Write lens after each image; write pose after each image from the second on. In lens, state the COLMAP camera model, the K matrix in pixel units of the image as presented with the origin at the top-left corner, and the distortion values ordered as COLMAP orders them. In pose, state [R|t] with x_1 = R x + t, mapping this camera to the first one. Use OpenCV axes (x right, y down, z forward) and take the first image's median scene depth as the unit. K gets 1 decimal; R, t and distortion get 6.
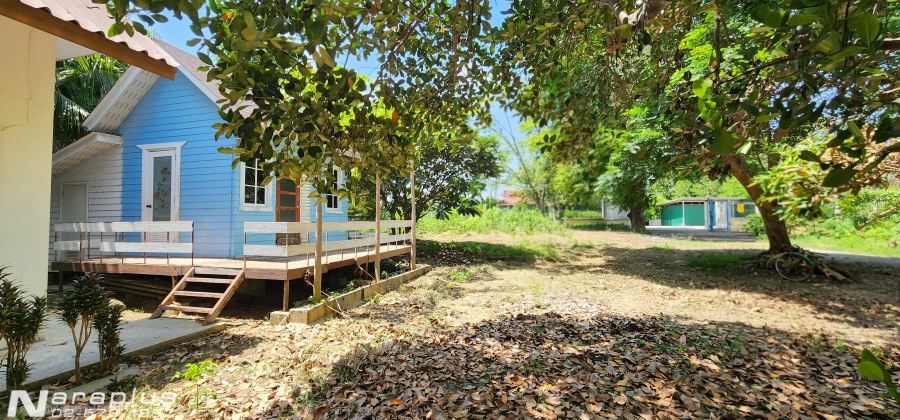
lens RADIAL K [[374.7, 0, 450.0], [0, 374.7, 210.0], [0, 0, 1]] dist [0.000509, 0.000655]
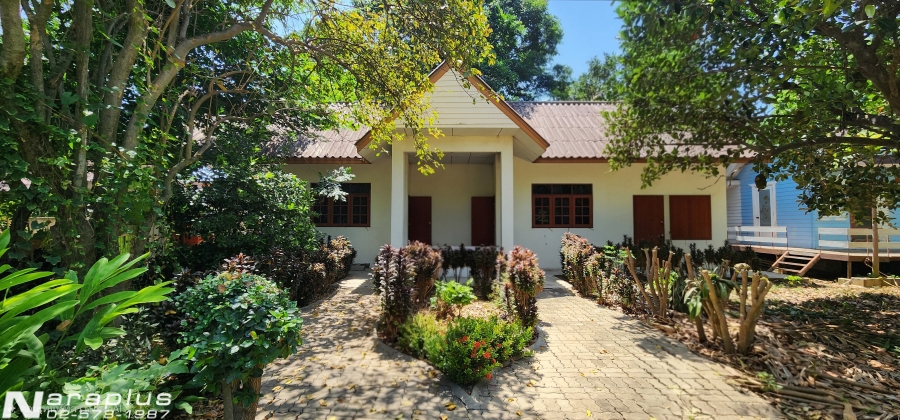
lens RADIAL K [[374.7, 0, 450.0], [0, 374.7, 210.0], [0, 0, 1]] dist [0.000509, 0.000655]
pose [[0.256103, -0.027918, -0.966246, 1.632869], [0.022865, 0.999478, -0.022818, -0.115792], [0.966379, -0.016250, 0.256608, -2.585938]]
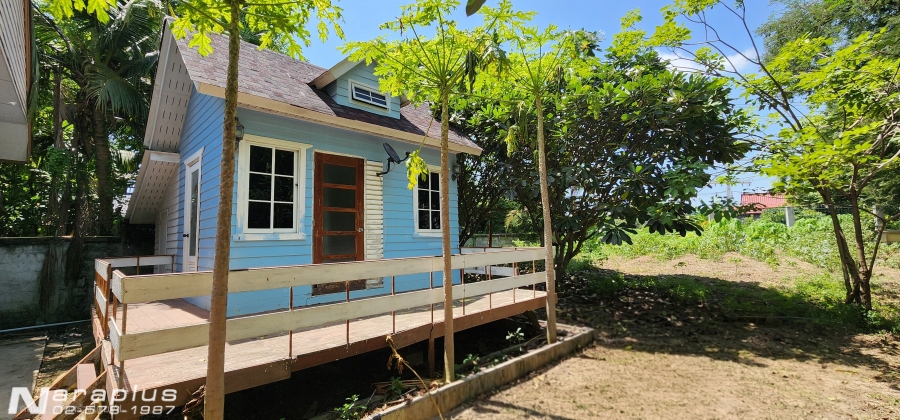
lens RADIAL K [[374.7, 0, 450.0], [0, 374.7, 210.0], [0, 0, 1]] dist [0.000509, 0.000655]
pose [[0.871098, -0.061536, -0.487238, 0.024008], [0.035522, 0.997415, -0.062463, 0.001331], [0.489822, 0.037104, 0.871032, 0.258944]]
